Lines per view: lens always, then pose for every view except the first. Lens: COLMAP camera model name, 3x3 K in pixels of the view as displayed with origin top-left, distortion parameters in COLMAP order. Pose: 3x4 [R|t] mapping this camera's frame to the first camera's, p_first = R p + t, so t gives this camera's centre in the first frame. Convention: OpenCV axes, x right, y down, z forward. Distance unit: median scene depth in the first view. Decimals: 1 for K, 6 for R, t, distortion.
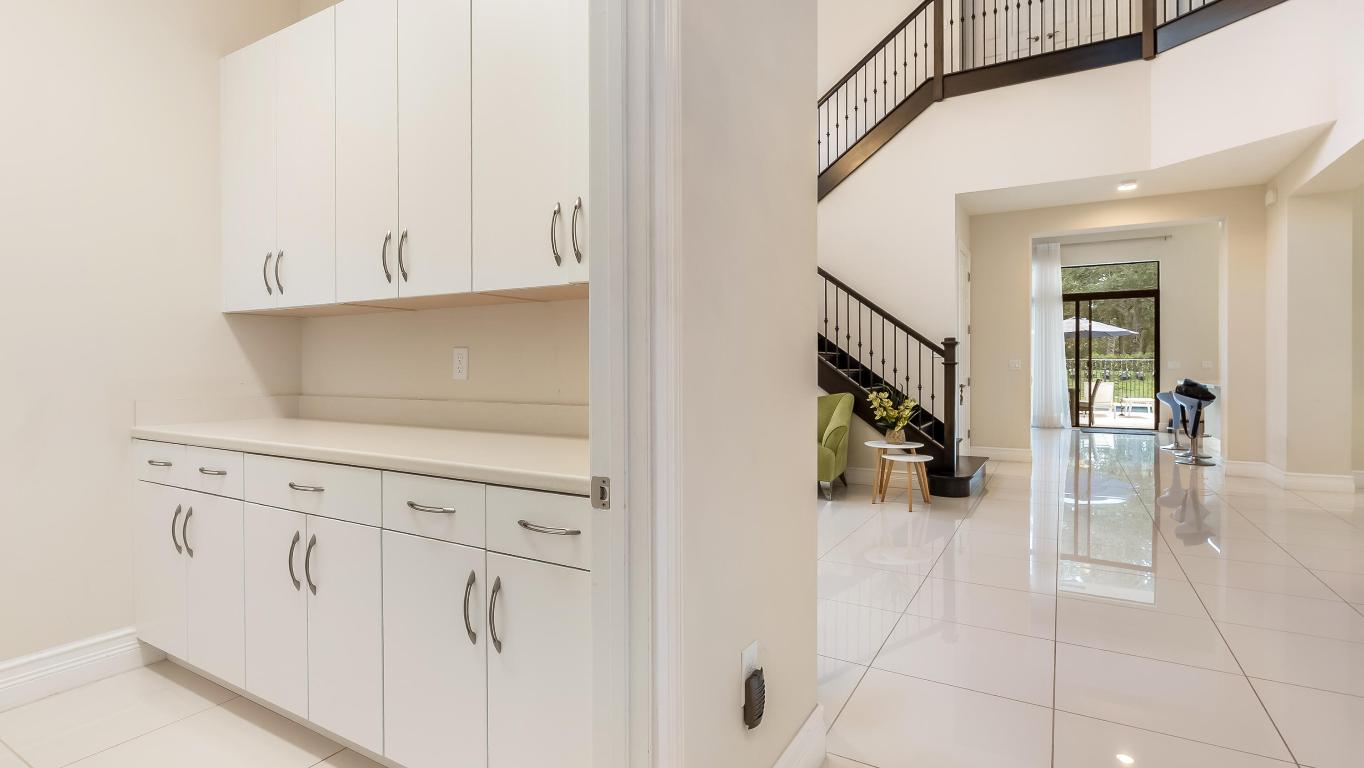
lens RADIAL K [[638.7, 0, 704.9], [0, 638.7, 366.2], [0, 0, 1]] dist [-0.005555, -0.000302]
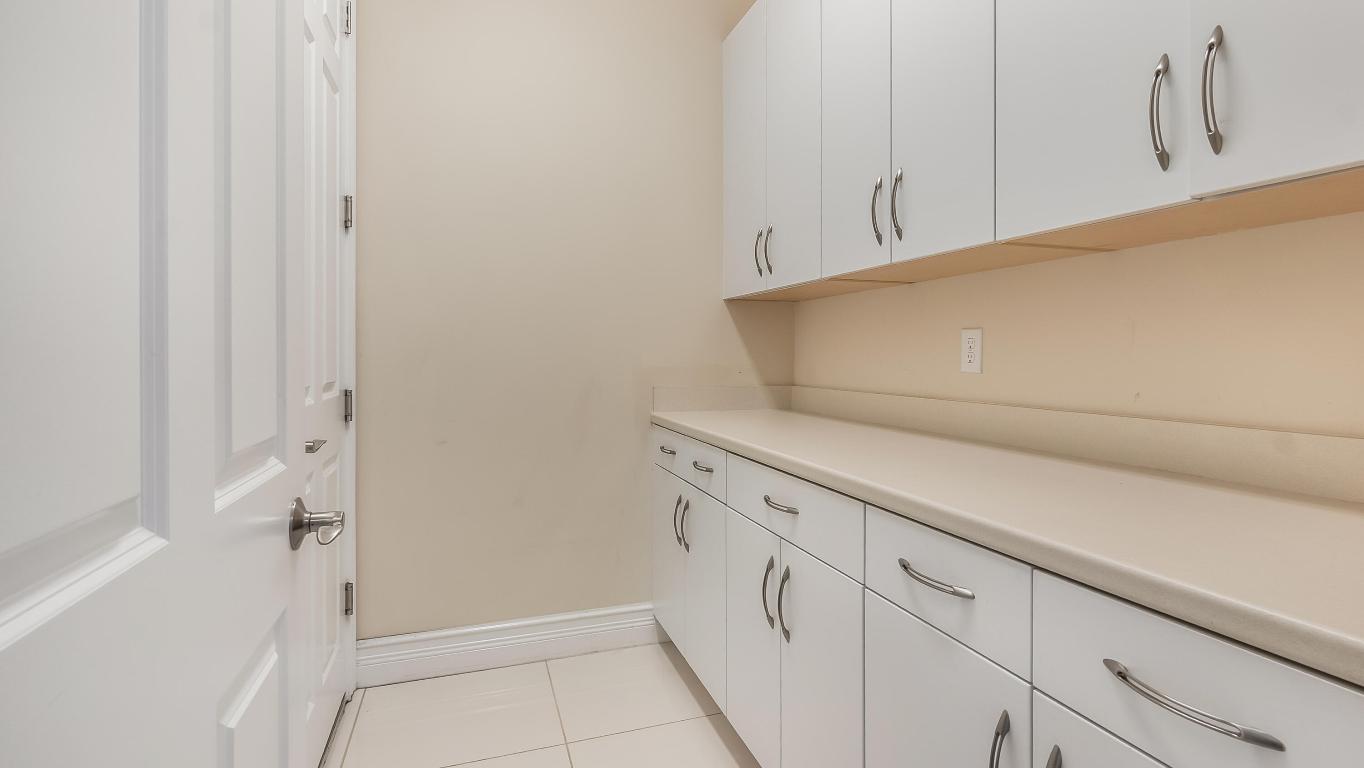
lens RADIAL K [[638.7, 0, 704.9], [0, 638.7, 366.2], [0, 0, 1]] dist [-0.005555, -0.000302]
pose [[0.739274, 0.012816, -0.673282, -0.133539], [0.000269, 0.999813, 0.019327, -0.000507], [0.673404, -0.014469, 0.739133, 0.292709]]
